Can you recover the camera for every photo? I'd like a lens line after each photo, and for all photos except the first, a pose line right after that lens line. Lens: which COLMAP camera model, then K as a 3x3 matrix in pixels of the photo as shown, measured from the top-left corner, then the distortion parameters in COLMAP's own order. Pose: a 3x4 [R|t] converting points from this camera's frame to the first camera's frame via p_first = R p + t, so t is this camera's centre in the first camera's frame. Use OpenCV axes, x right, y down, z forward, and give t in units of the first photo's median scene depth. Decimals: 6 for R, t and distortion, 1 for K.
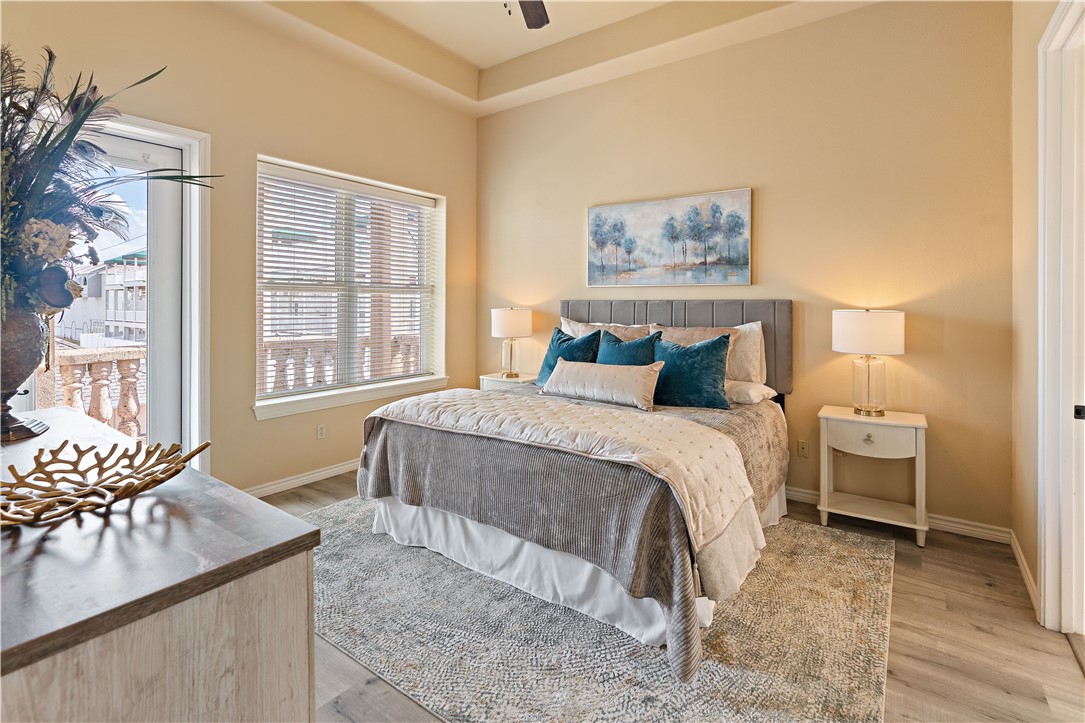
lens RADIAL K [[507.2, 0, 544.6], [0, 507.2, 311.7], [0, 0, 1]] dist [0.001157, 0.001178]
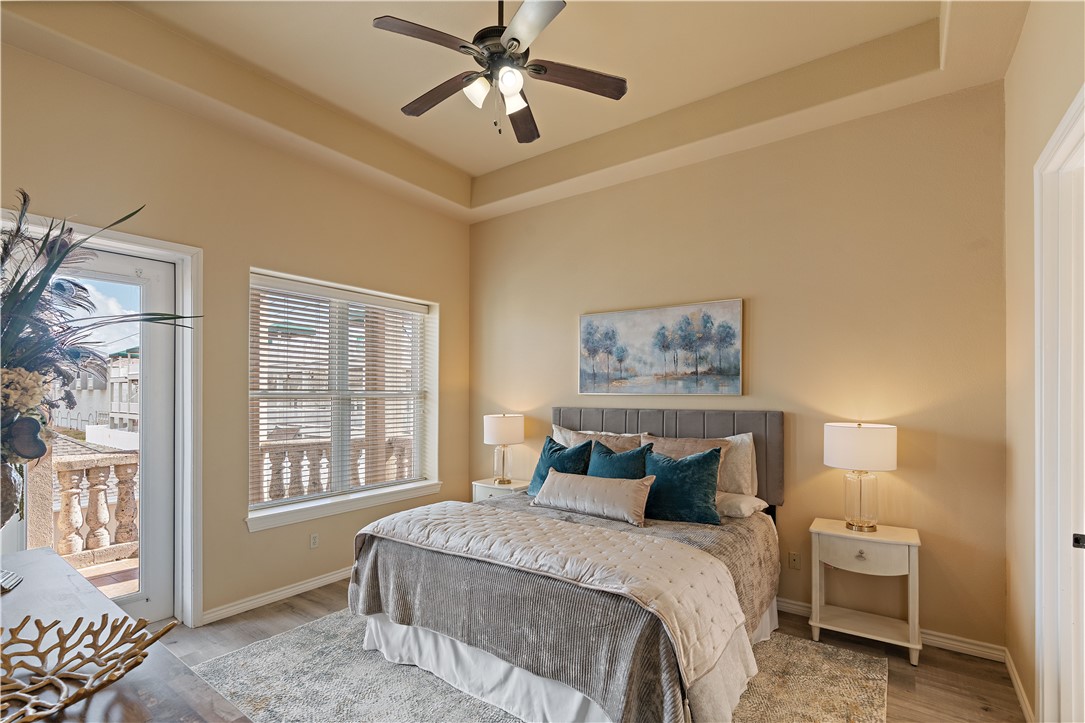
lens RADIAL K [[479.3, 0, 542.5], [0, 479.3, 361.5], [0, 0, 1]] dist [-0.000952, 0.002944]
pose [[0.999985, -0.000794, -0.005394, 0.019508], [0.000794, 1.000000, 0.000044, -0.130539], [0.005394, -0.000049, 0.999985, 0.056774]]
